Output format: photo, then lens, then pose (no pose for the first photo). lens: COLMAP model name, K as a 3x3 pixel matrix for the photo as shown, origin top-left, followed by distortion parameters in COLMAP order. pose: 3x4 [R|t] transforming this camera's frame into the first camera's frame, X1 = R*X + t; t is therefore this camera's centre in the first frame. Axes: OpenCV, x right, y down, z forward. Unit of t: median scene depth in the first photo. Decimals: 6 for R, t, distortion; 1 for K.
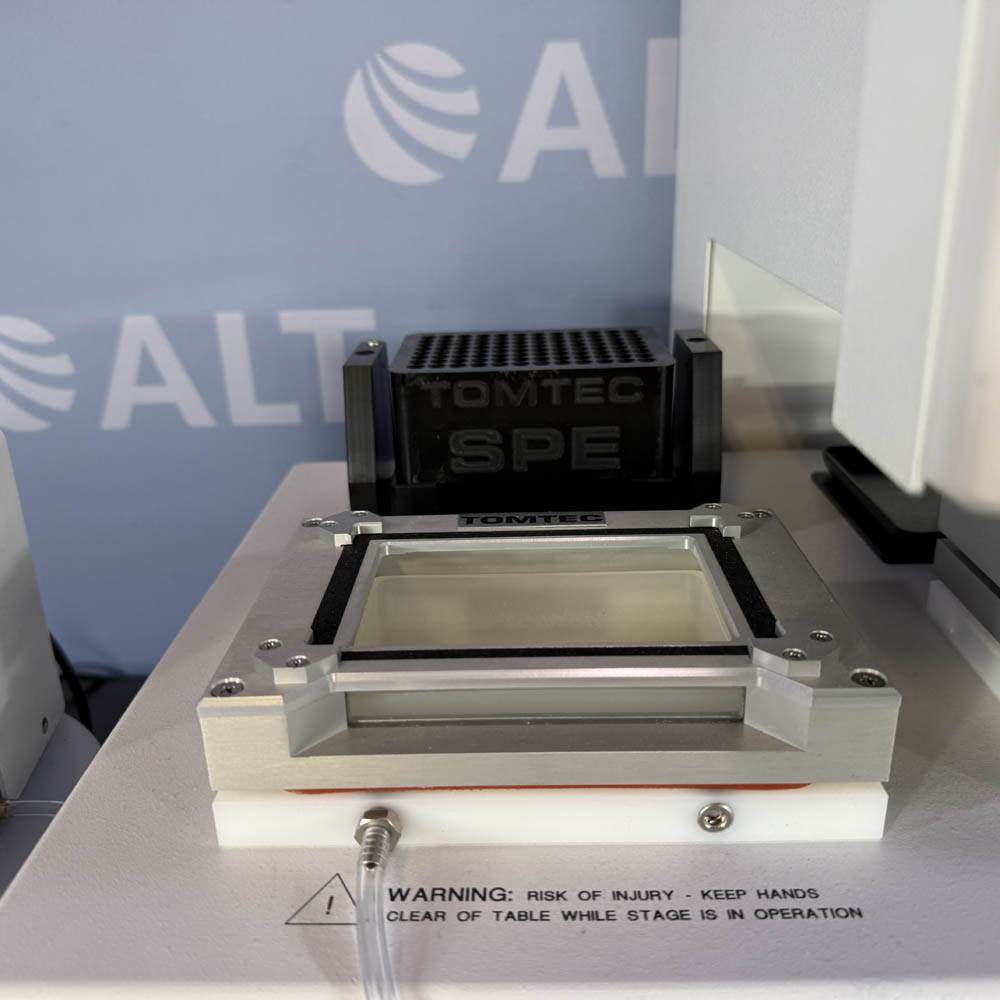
lens RADIAL K [[1020.8, 0, 518.4], [0, 1020.8, 522.7], [0, 0, 1]] dist [0.063294, -0.000875]
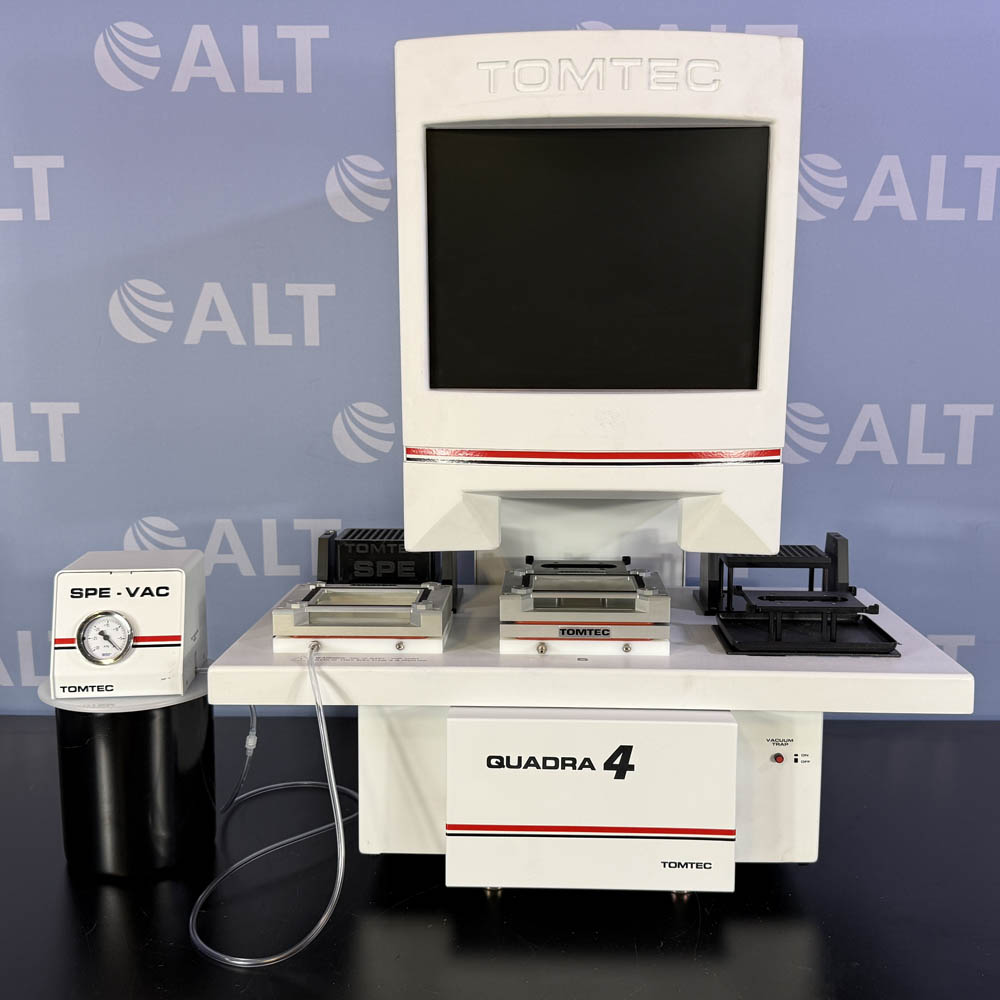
lens RADIAL K [[1076.4, 0, 504.4], [0, 1076.4, 529.1], [0, 0, 1]] dist [0.080068, -0.007880]
pose [[0.999133, 0.036231, -0.020489, 0.402170], [-0.039663, 0.978021, -0.204698, 0.414373], [0.012623, 0.205333, 0.978611, -1.913811]]
